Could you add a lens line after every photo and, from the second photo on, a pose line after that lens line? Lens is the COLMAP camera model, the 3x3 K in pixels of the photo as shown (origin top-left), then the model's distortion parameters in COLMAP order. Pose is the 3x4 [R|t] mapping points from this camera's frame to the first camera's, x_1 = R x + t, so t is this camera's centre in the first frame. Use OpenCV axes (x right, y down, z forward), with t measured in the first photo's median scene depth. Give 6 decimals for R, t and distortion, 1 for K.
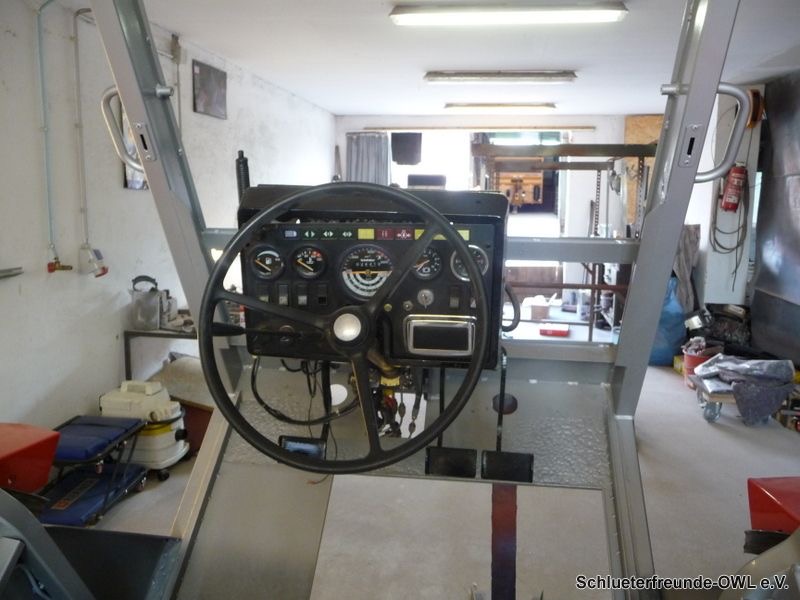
lens RADIAL K [[657.7, 0, 398.9], [0, 657.7, 298.0], [0, 0, 1]] dist [-0.045547, 0.043423]
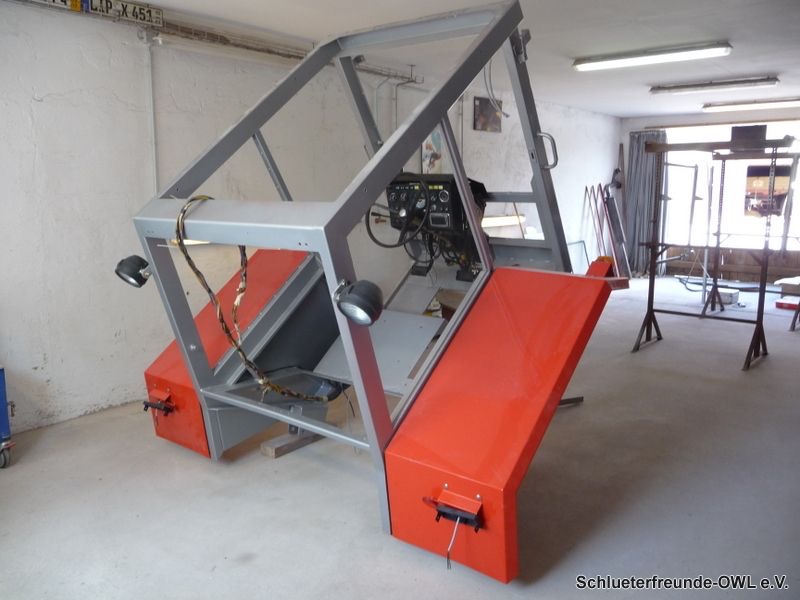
lens RADIAL K [[657.7, 0, 399.8], [0, 657.7, 301.0], [0, 0, 1]] dist [-0.045547, 0.043423]
pose [[0.855167, 0.074913, -0.512912, 0.358843], [-0.068929, 0.997149, 0.030713, 0.083629], [0.513750, 0.009090, 0.857892, -0.416352]]
